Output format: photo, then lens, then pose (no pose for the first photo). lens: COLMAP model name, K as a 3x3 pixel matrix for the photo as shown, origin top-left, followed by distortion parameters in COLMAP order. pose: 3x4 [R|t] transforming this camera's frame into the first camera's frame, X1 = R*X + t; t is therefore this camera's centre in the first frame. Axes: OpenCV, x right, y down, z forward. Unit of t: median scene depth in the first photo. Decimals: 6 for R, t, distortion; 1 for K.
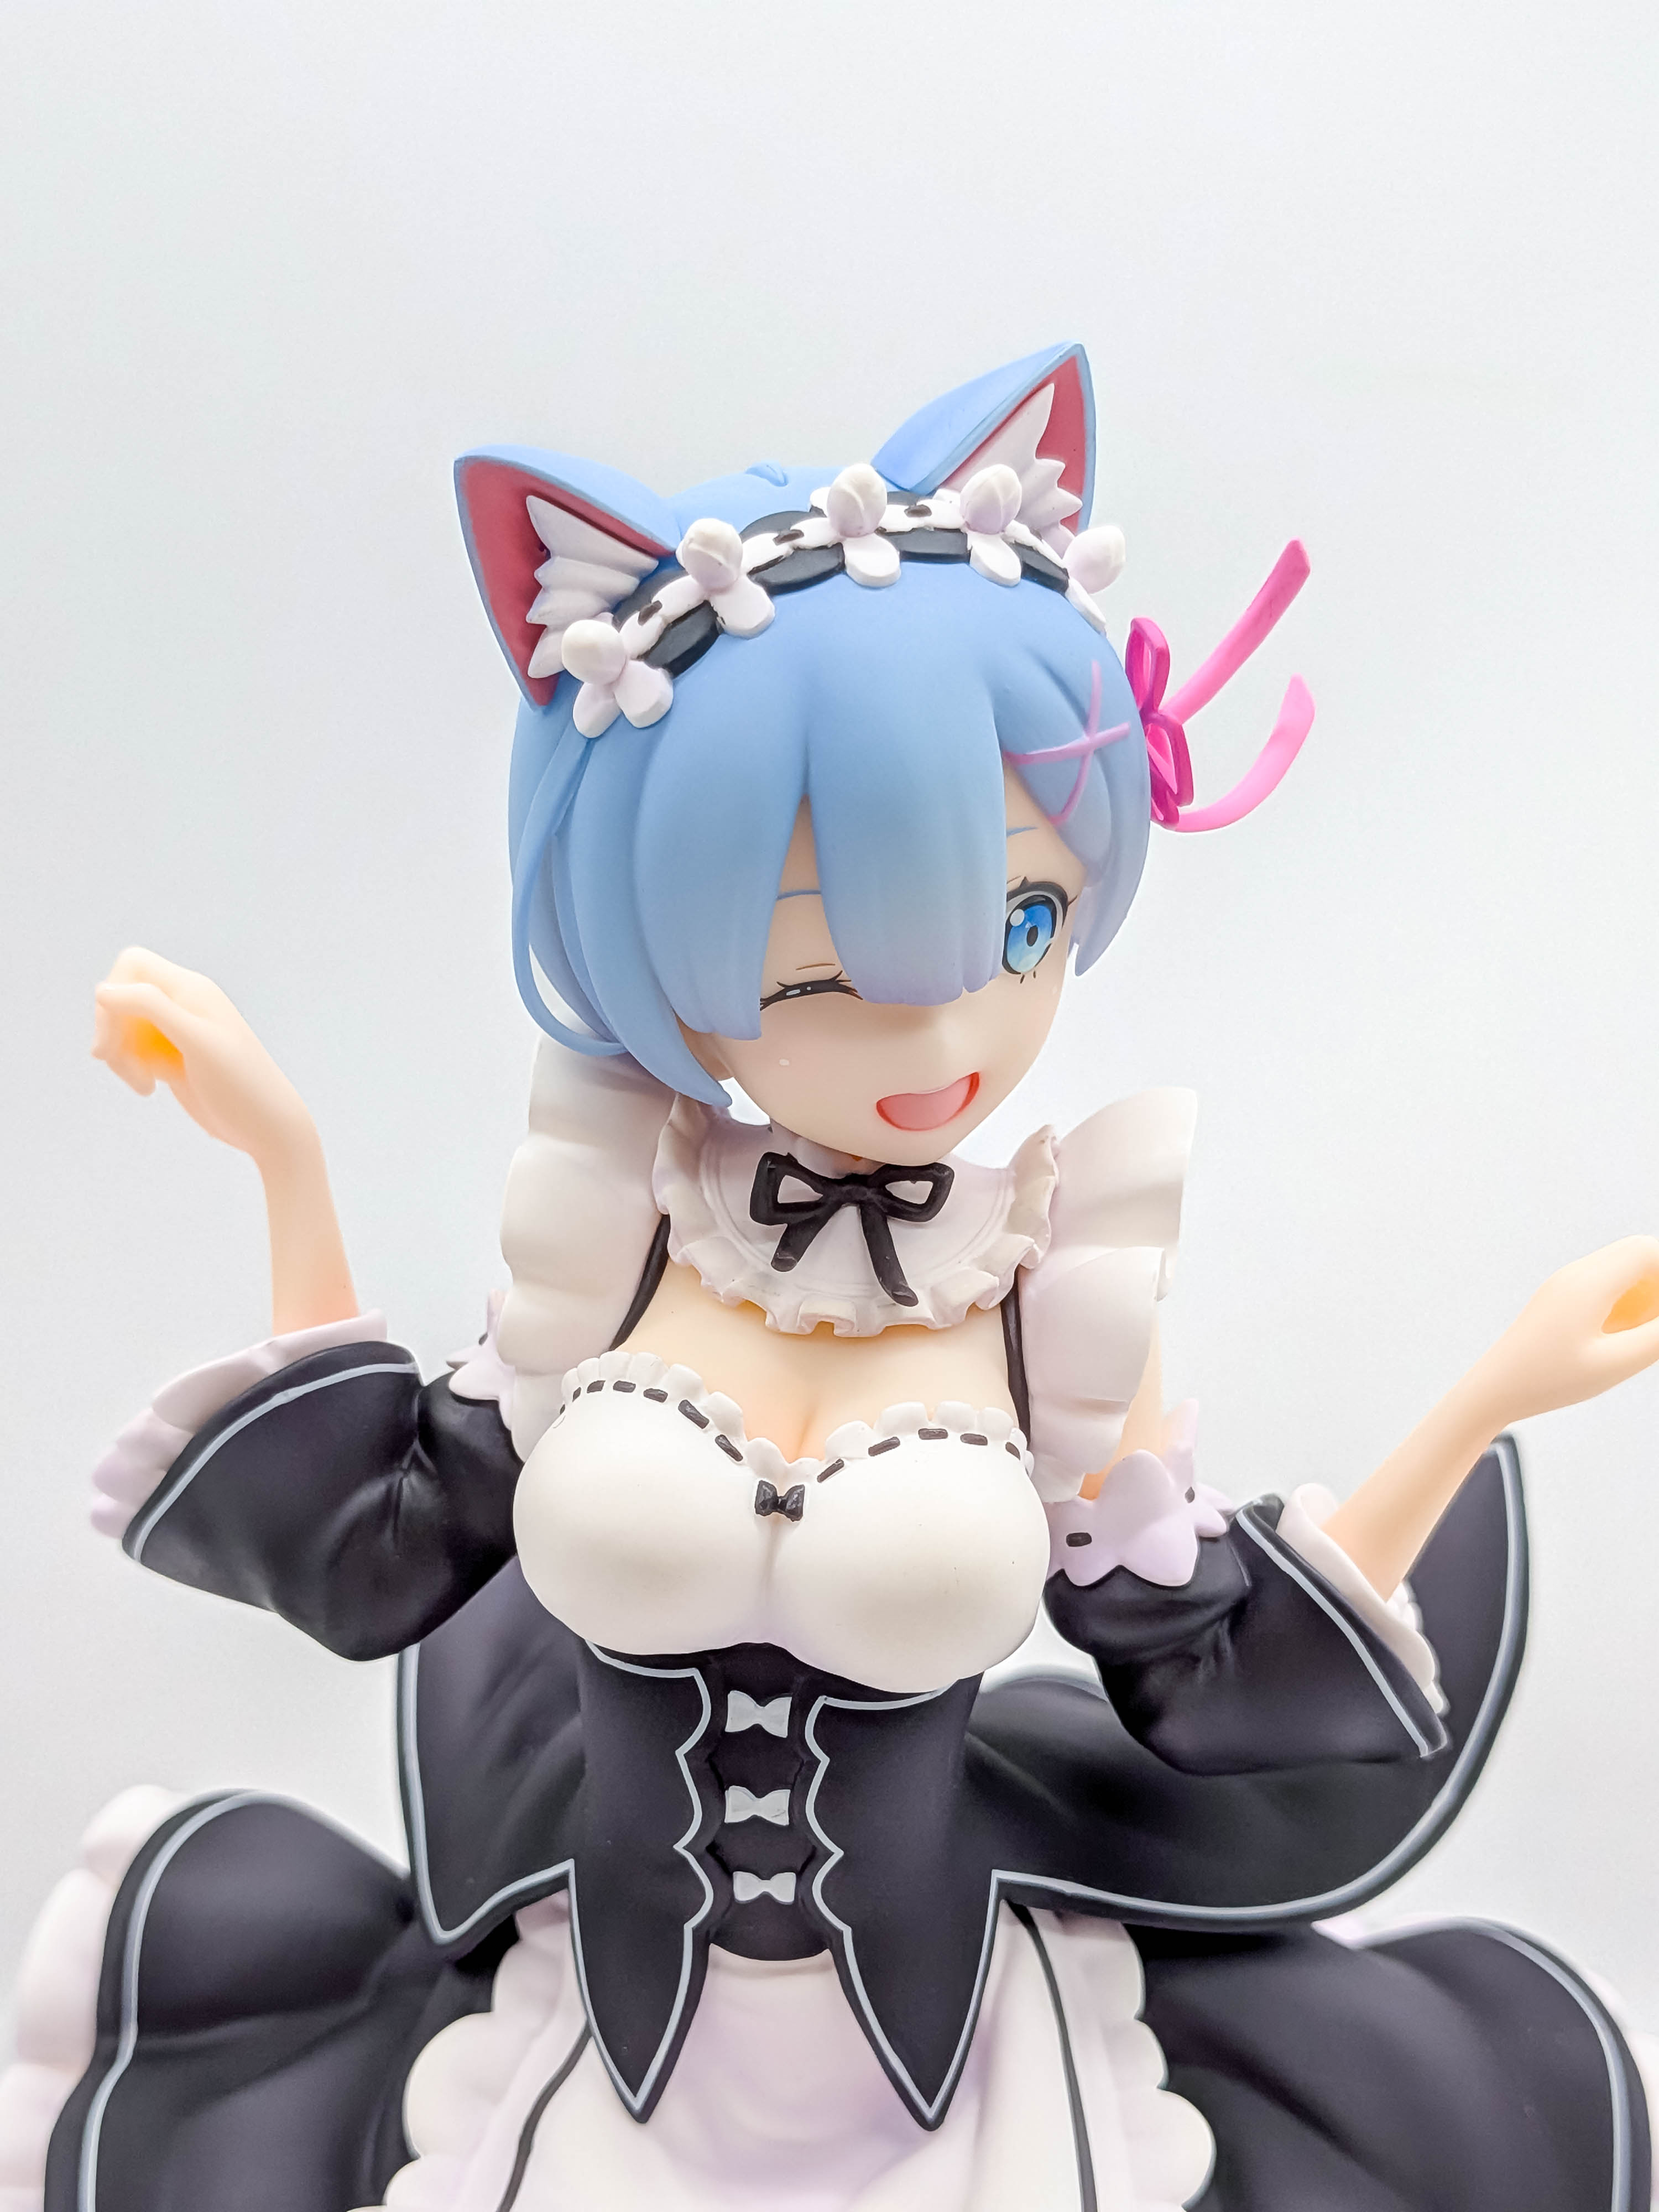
lens RADIAL K [[3337.1, 0, 828.0], [0, 3337.1, 1182.1], [0, 0, 1]] dist [0.109982, 0.000000]
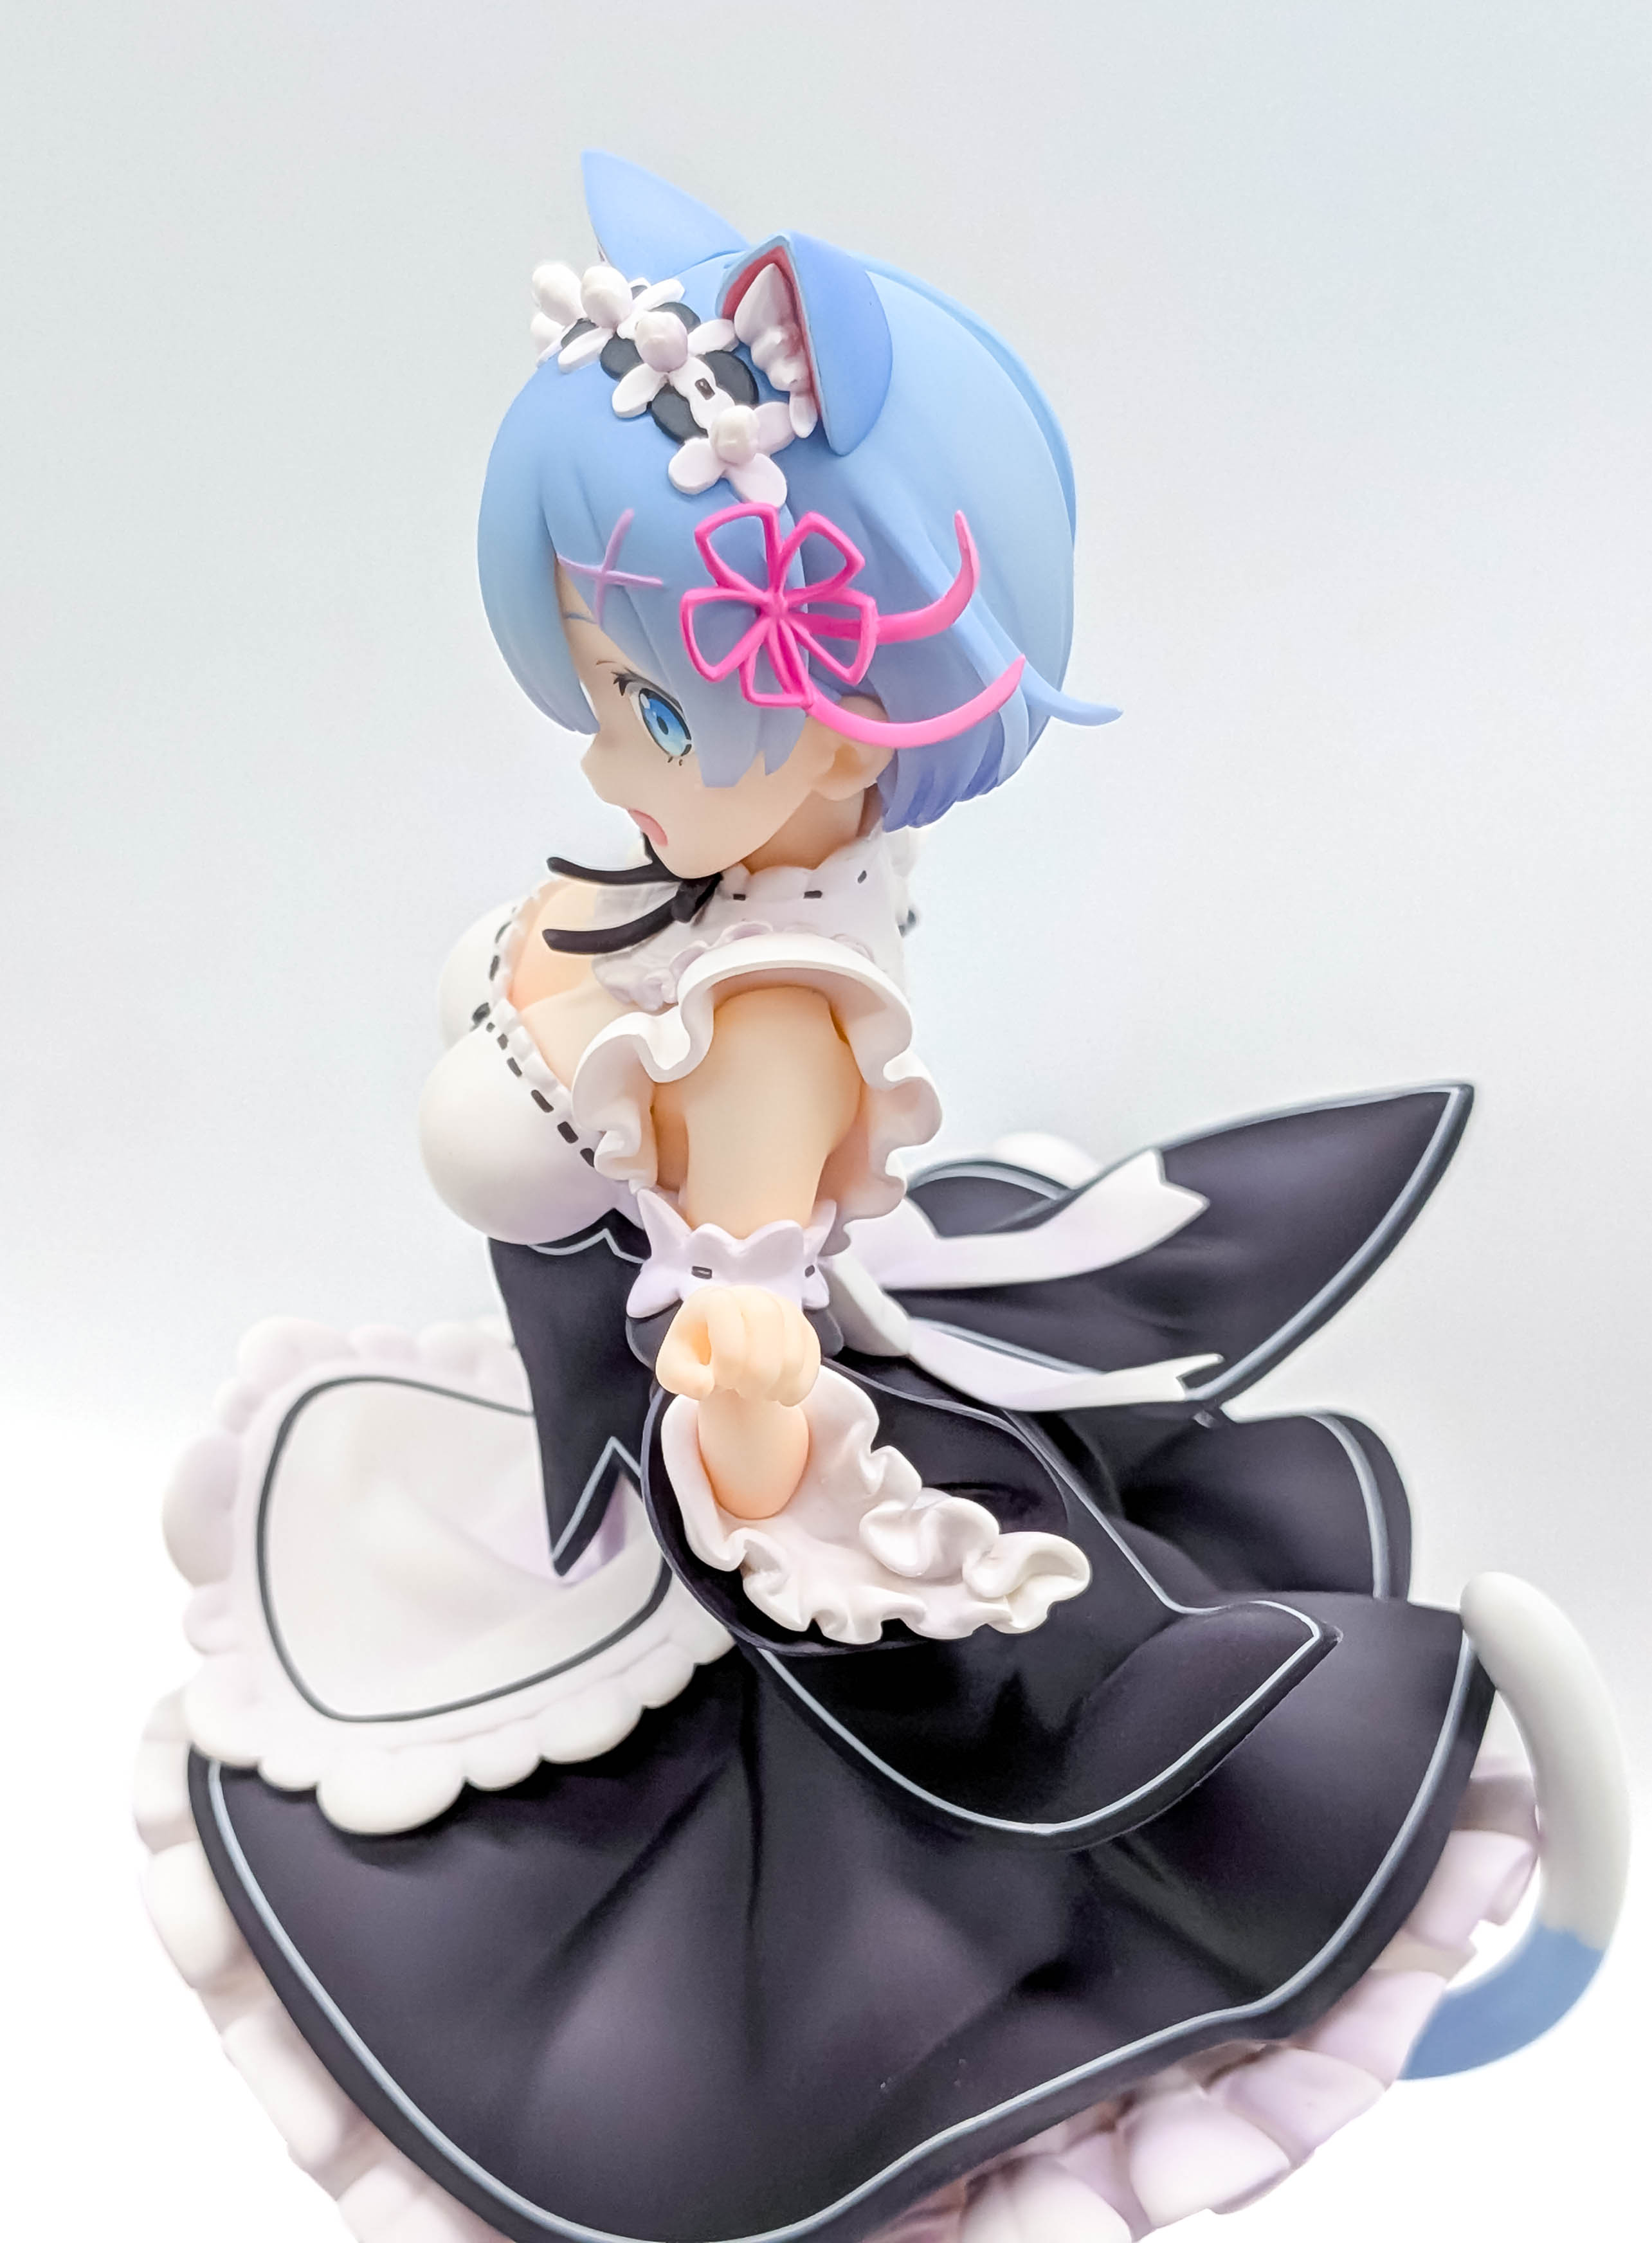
lens RADIAL K [[3839.4, 0, 743.4], [0, 3839.4, 1098.8], [0, 0, 1]] dist [0.166595, 0.000000]
pose [[0.056633, 0.520567, -0.851940, 1.211115], [-0.278710, 0.827630, 0.487185, -0.598862], [0.958704, 0.209854, 0.191958, 0.805104]]
